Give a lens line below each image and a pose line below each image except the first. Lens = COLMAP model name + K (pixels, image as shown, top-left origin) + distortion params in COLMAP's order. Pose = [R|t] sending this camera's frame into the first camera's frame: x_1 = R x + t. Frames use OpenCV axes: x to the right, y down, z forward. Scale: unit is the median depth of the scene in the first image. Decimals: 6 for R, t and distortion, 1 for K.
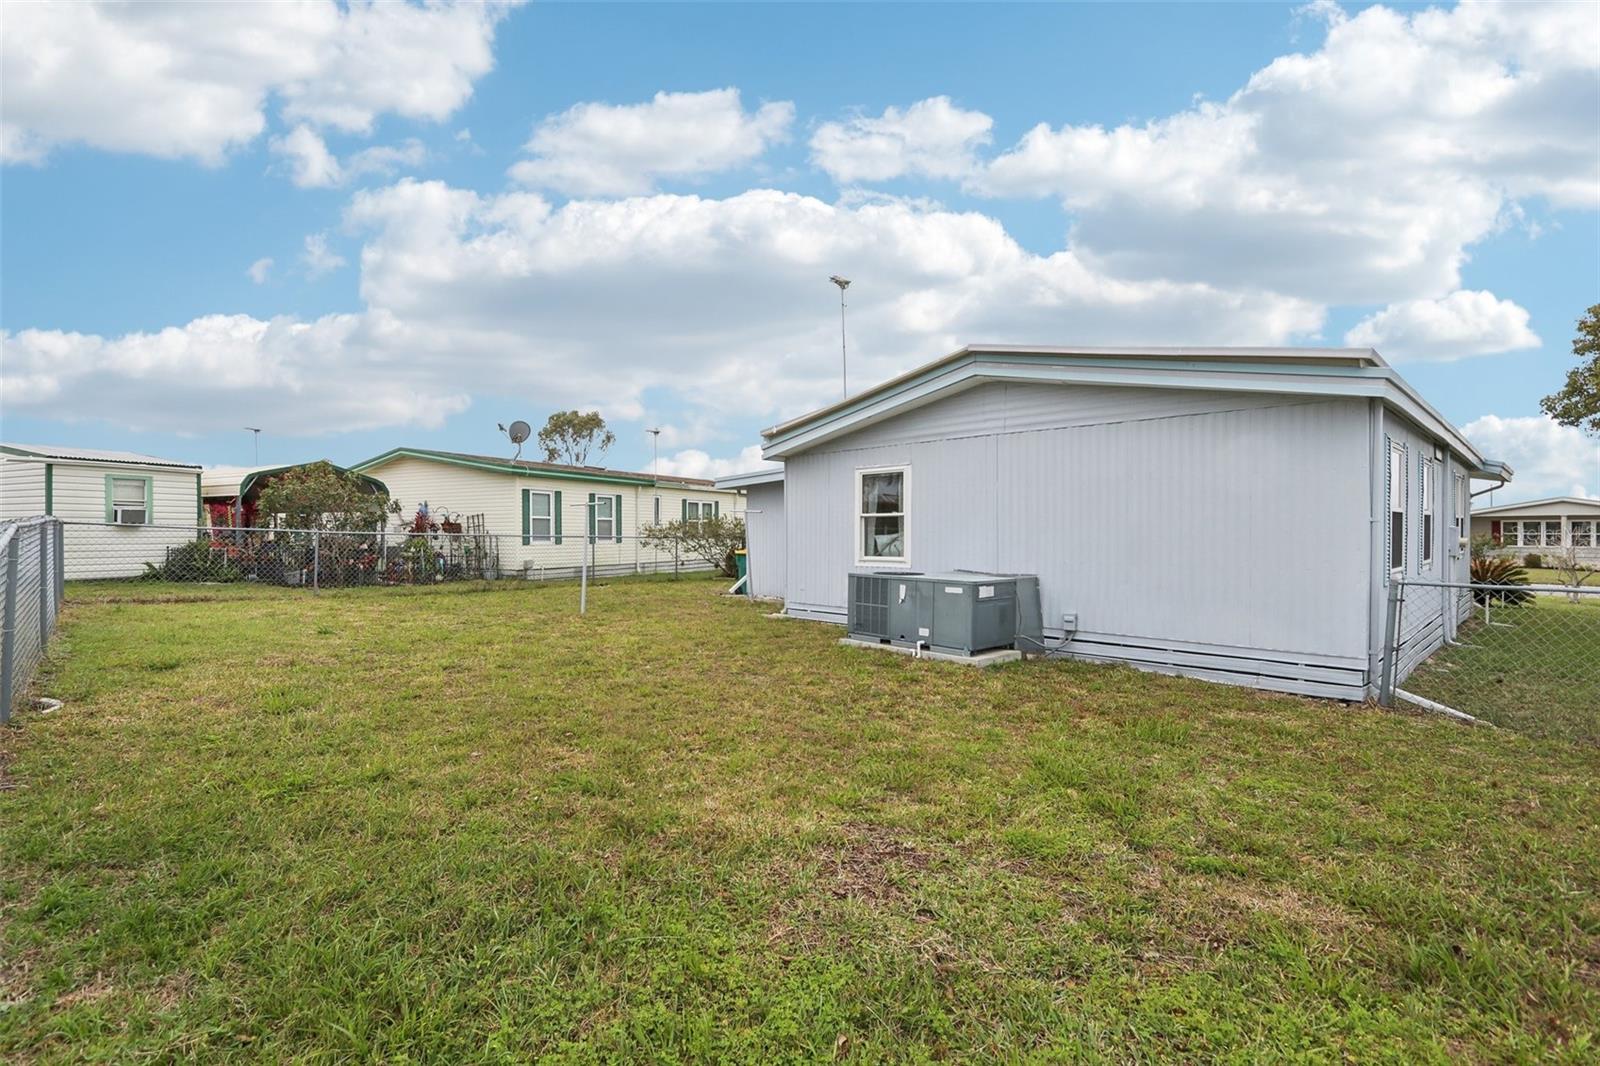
lens RADIAL K [[768.1, 0, 784.3], [0, 768.1, 541.7], [0, 0, 1]] dist [-0.021837, 0.003171]
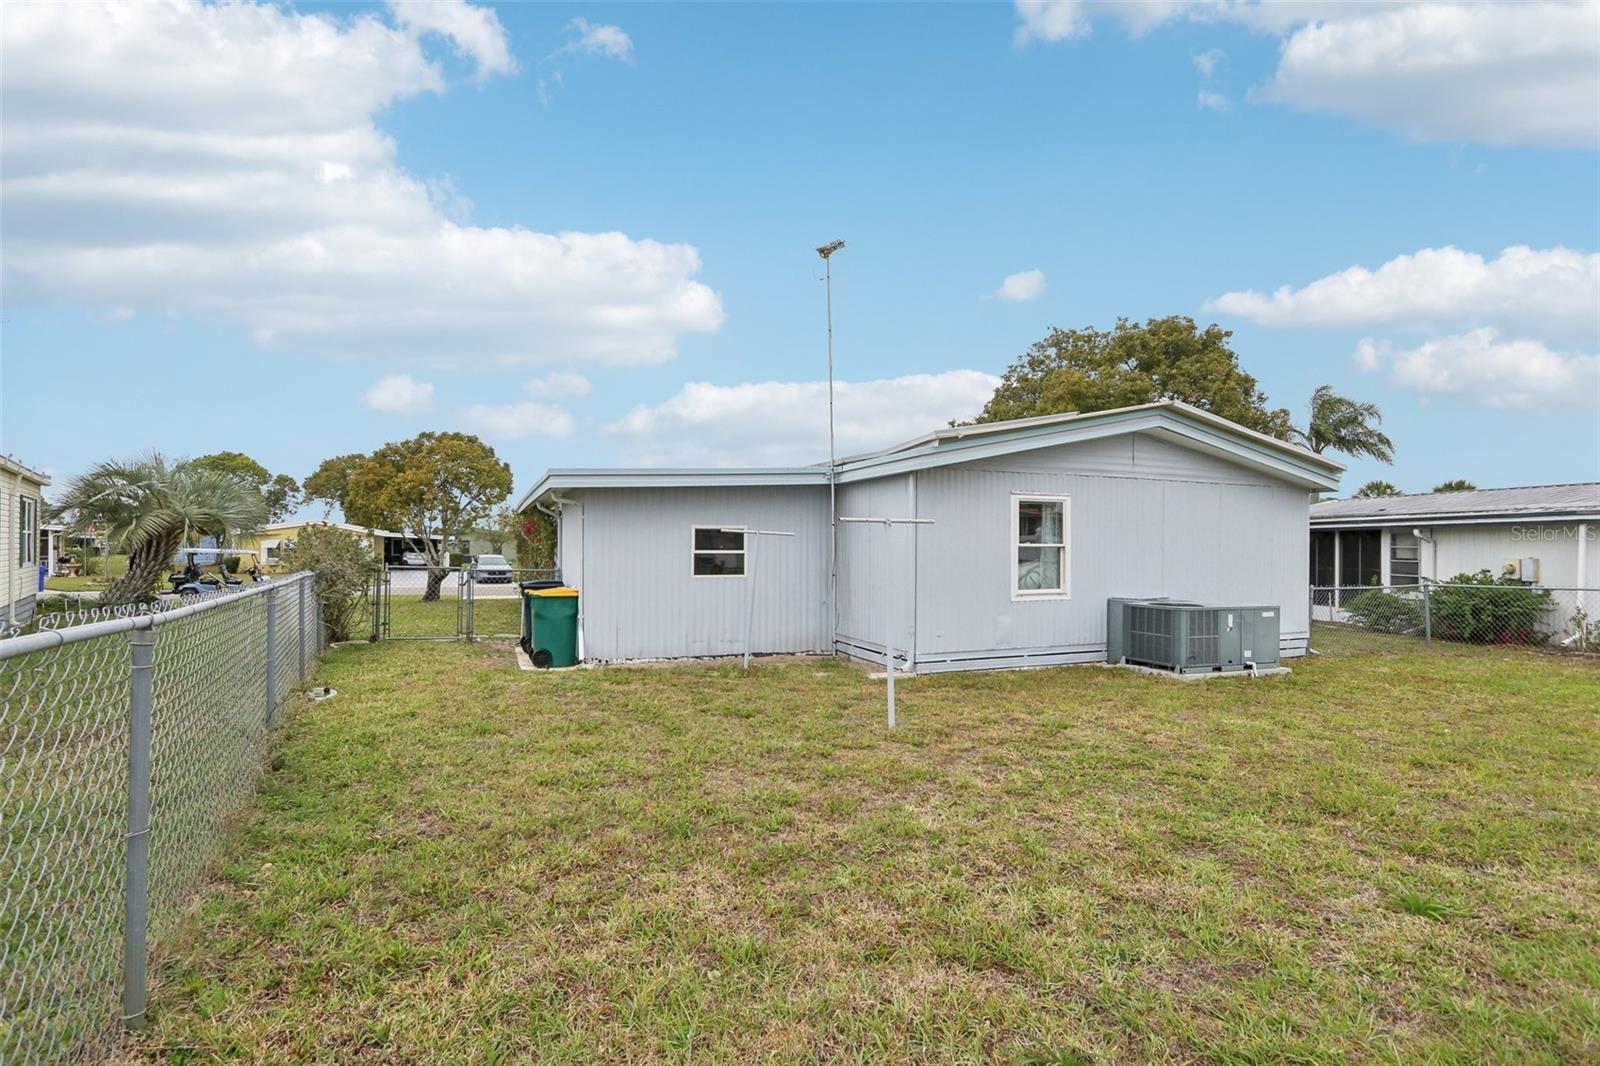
lens RADIAL K [[768.1, 0, 749.9], [0, 768.1, 550.3], [0, 0, 1]] dist [-0.021837, 0.003171]
pose [[0.366306, -0.002320, 0.930492, -1.012170], [0.004884, 0.999988, 0.000571, -0.035759], [-0.930482, 0.004335, 0.366313, 1.129945]]
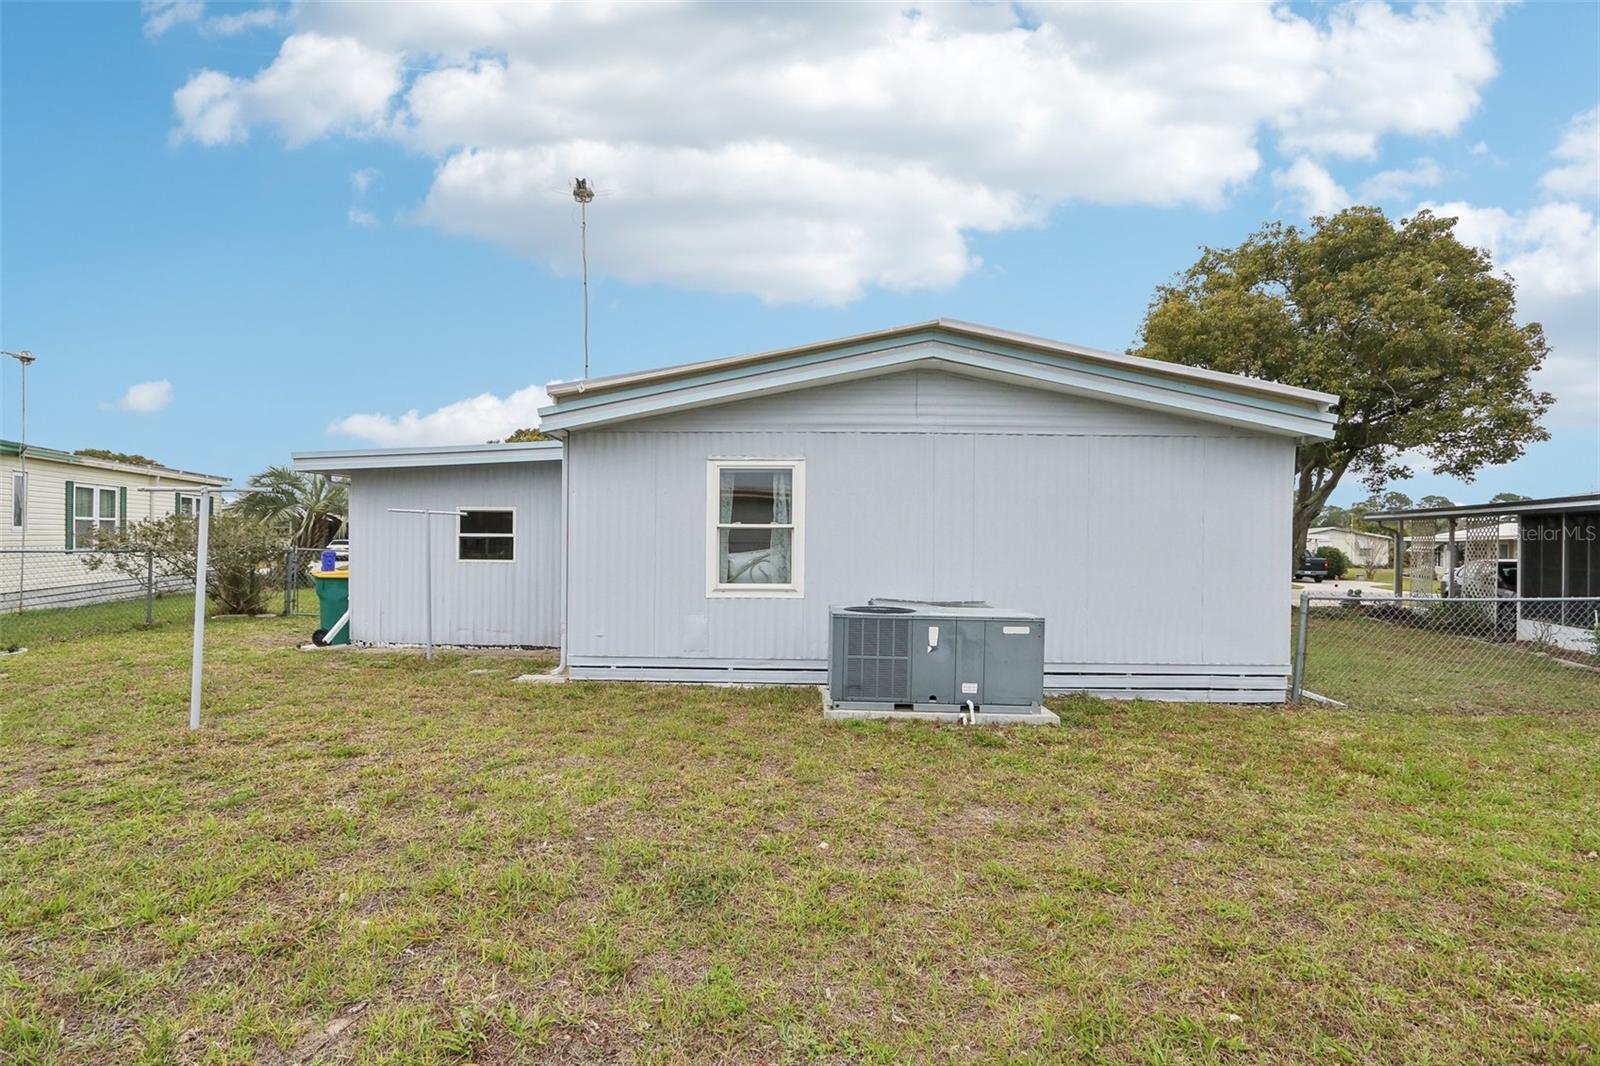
lens RADIAL K [[768.1, 0, 793.4], [0, 768.1, 547.8], [0, 0, 1]] dist [-0.021837, 0.003171]
pose [[0.698299, -0.001939, 0.715804, -0.421614], [-0.001164, 0.999992, 0.003844, -0.019789], [-0.715805, -0.003518, 0.698291, 0.532892]]
